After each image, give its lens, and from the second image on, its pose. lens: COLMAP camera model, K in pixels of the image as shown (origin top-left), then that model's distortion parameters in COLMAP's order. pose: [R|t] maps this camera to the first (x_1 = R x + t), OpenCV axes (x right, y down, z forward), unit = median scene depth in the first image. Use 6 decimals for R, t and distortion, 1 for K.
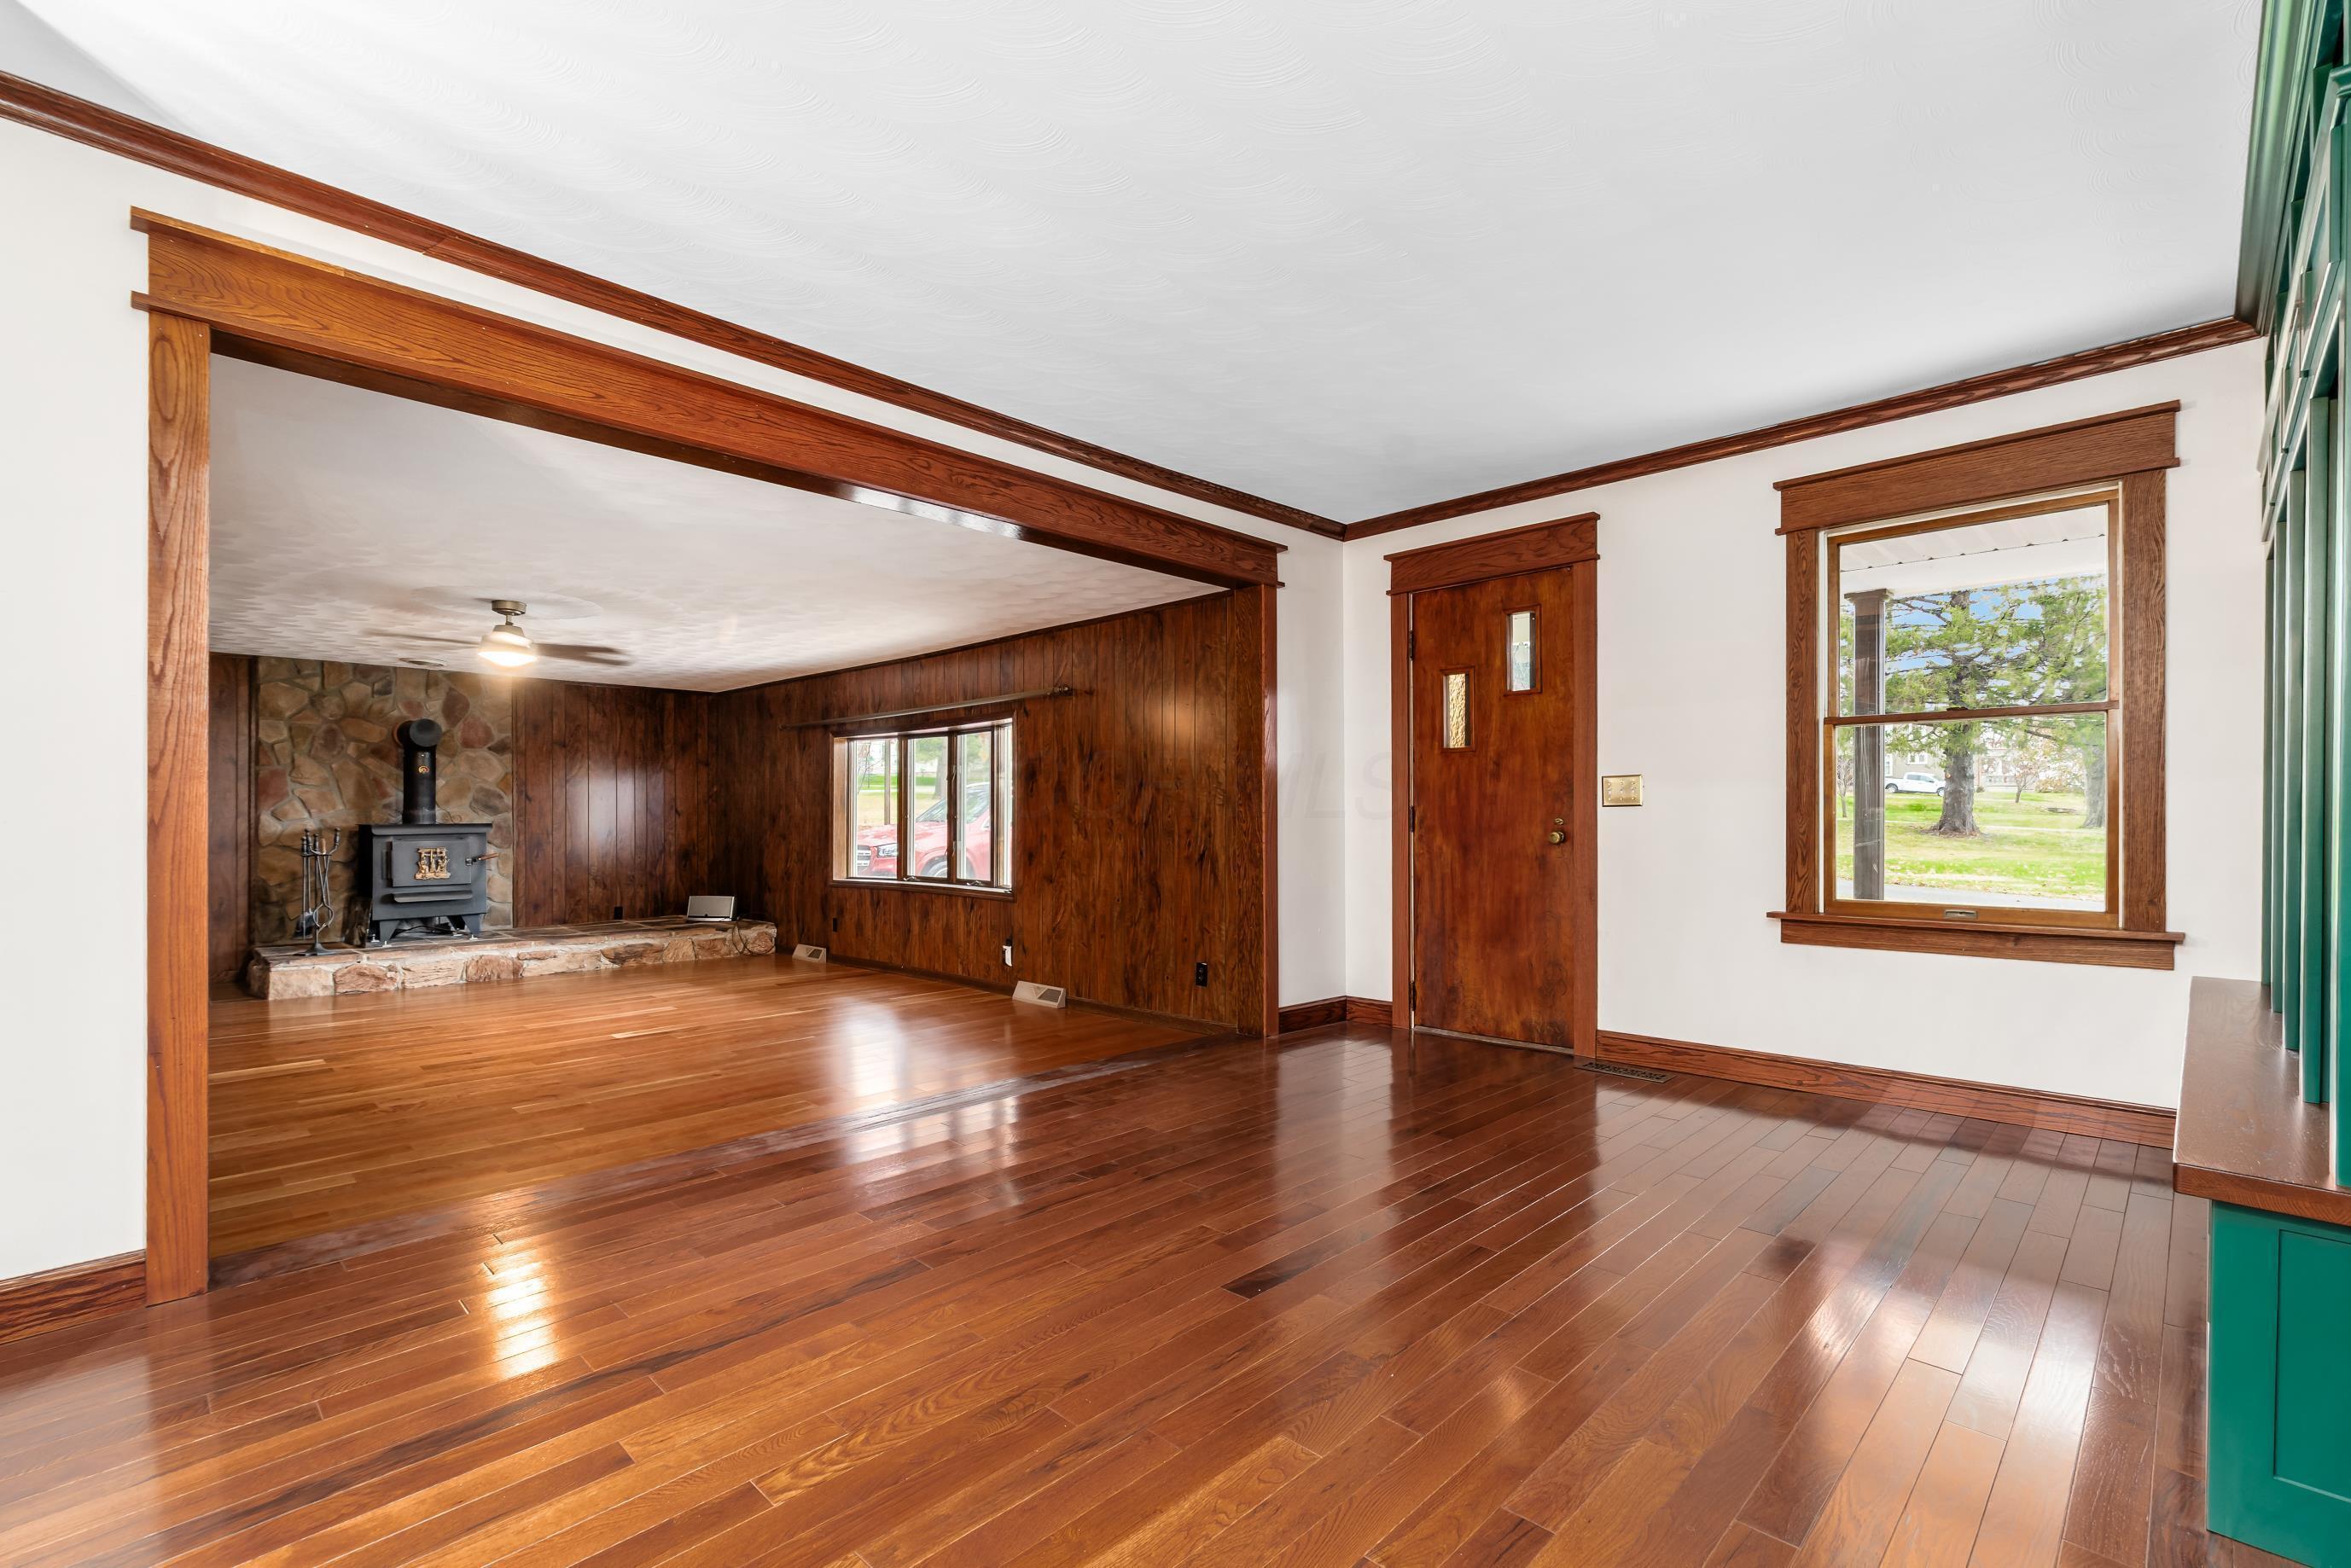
lens RADIAL K [[1068.7, 0, 1196.6], [0, 1068.7, 787.2], [0, 0, 1]] dist [0.001051, -0.000262]
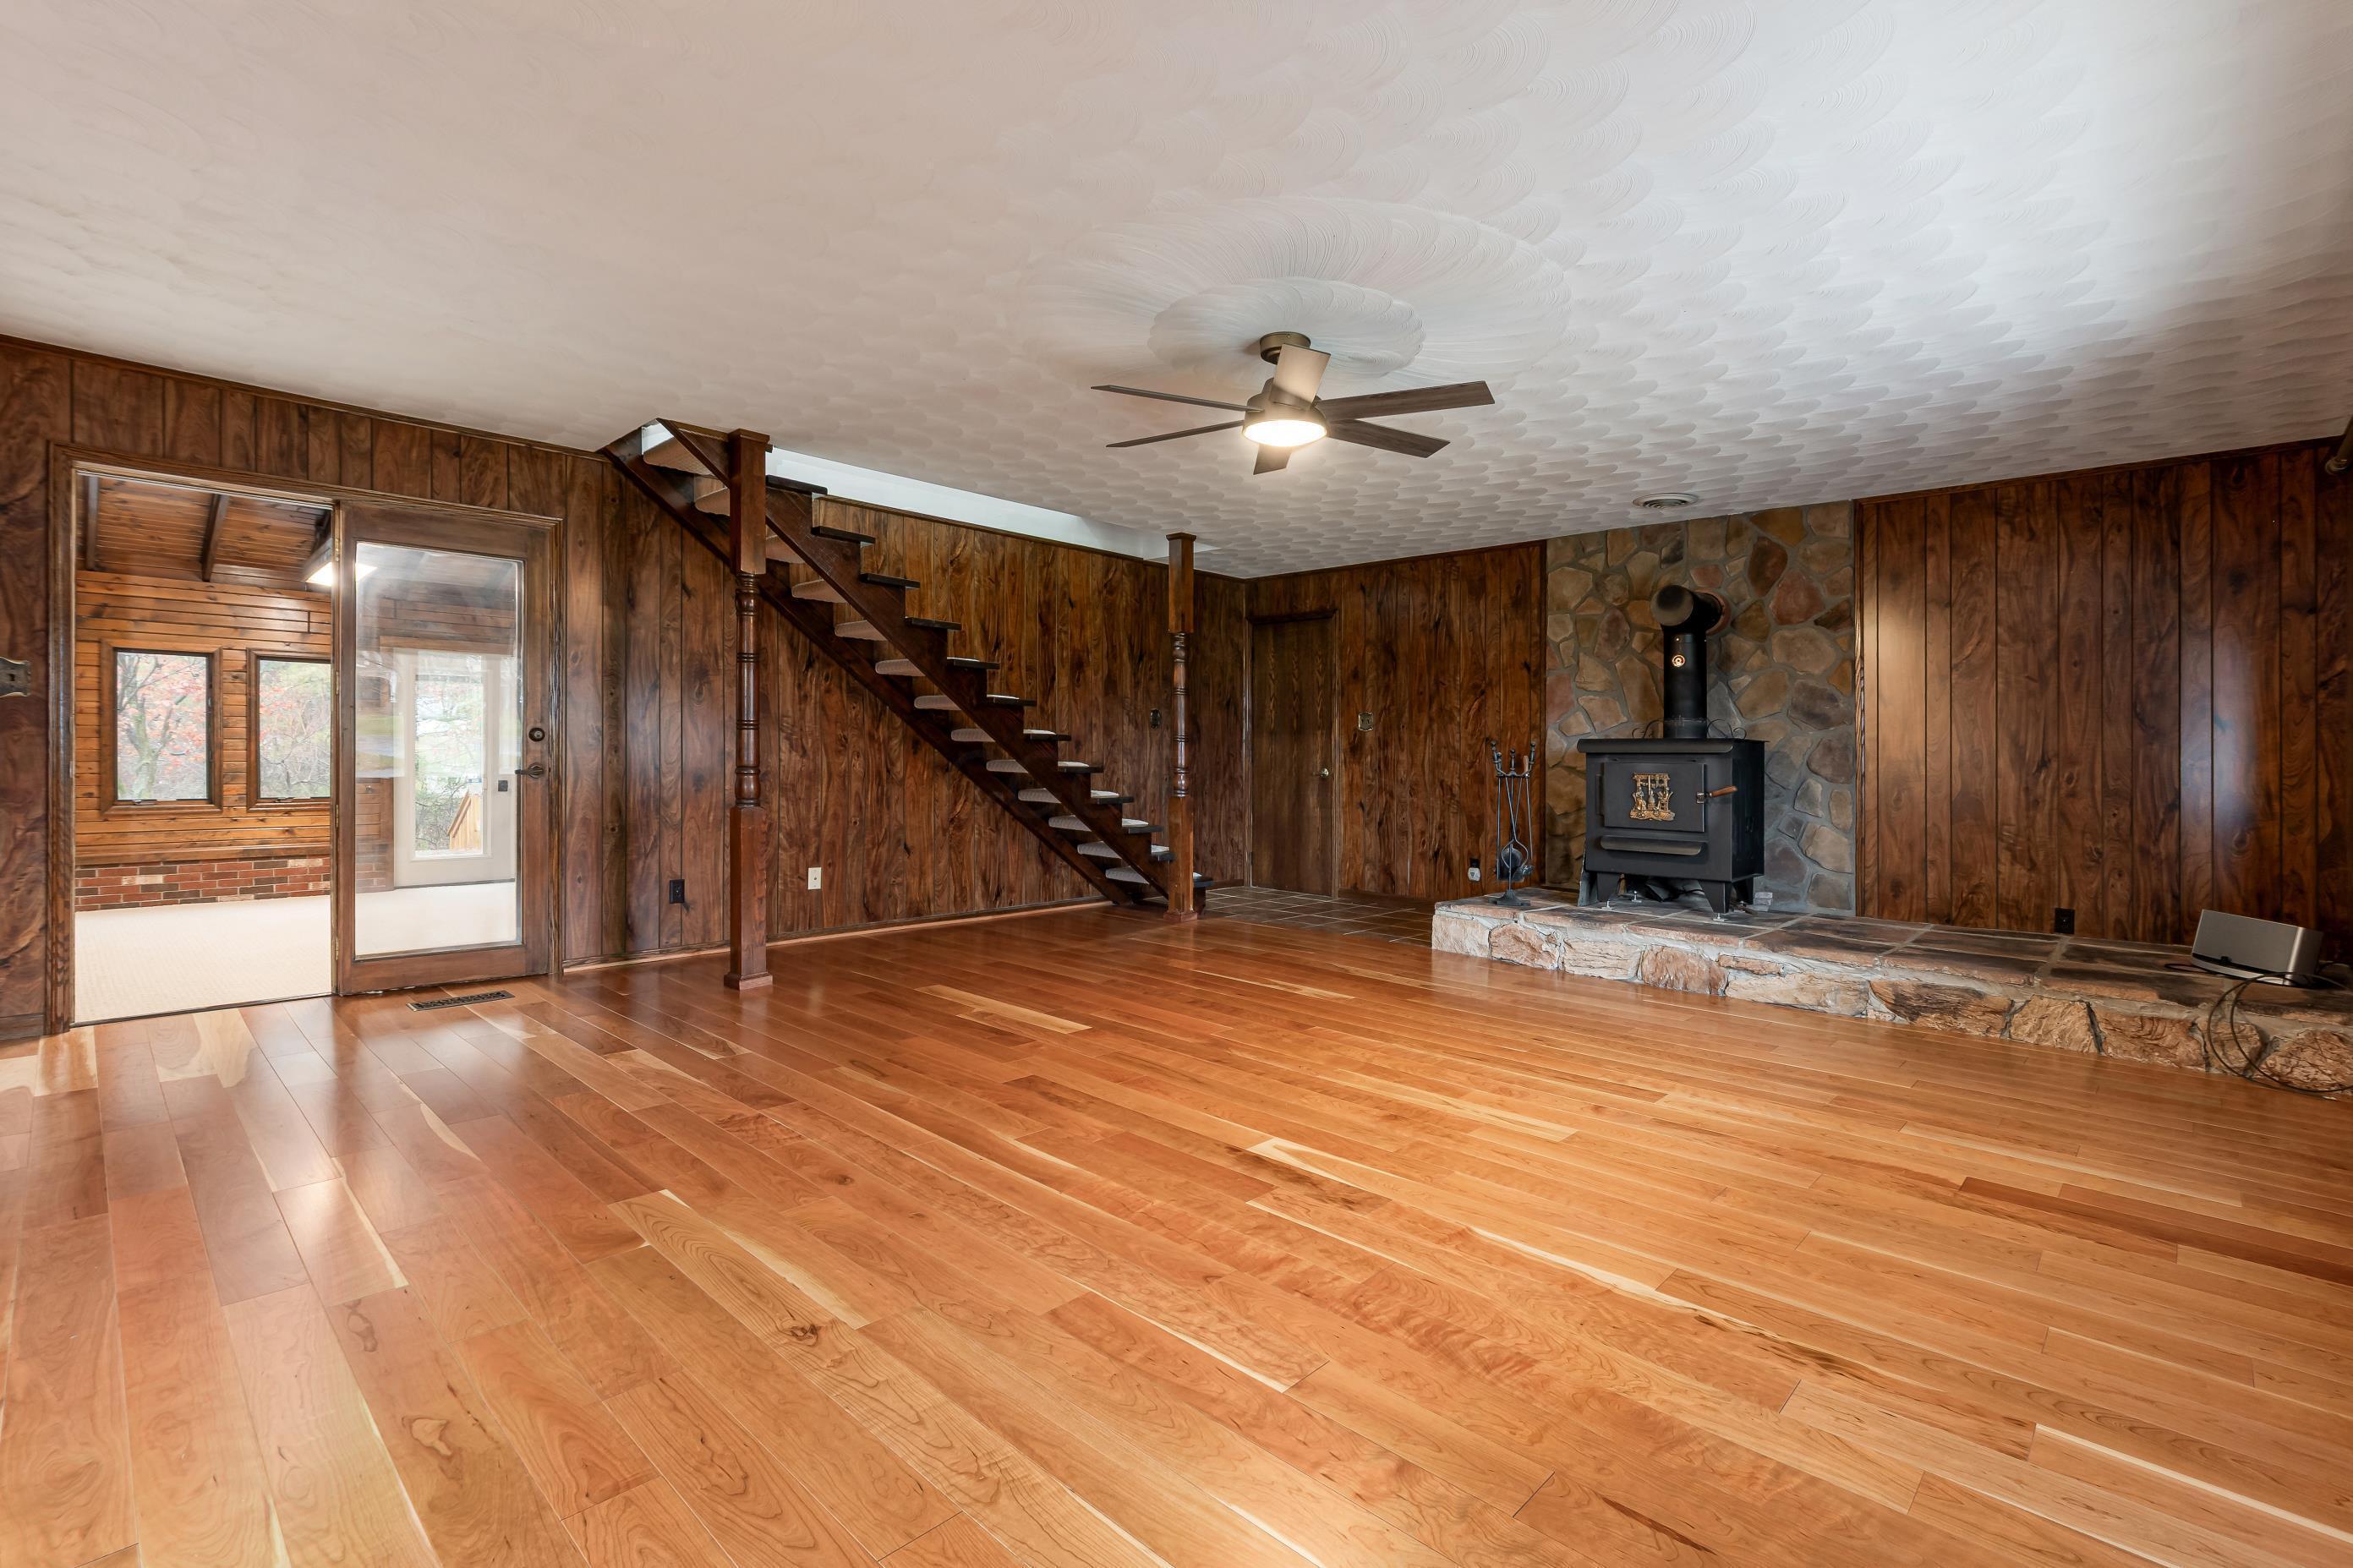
lens RADIAL K [[1065.8, 0, 1170.7], [0, 1065.8, 748.6], [0, 0, 1]] dist [-0.000122, -0.000499]
pose [[-0.004620, 0.000190, -0.999989, -0.039372], [0.010877, 0.999941, 0.000140, 0.036413], [0.999930, -0.010876, -0.004622, 0.680430]]
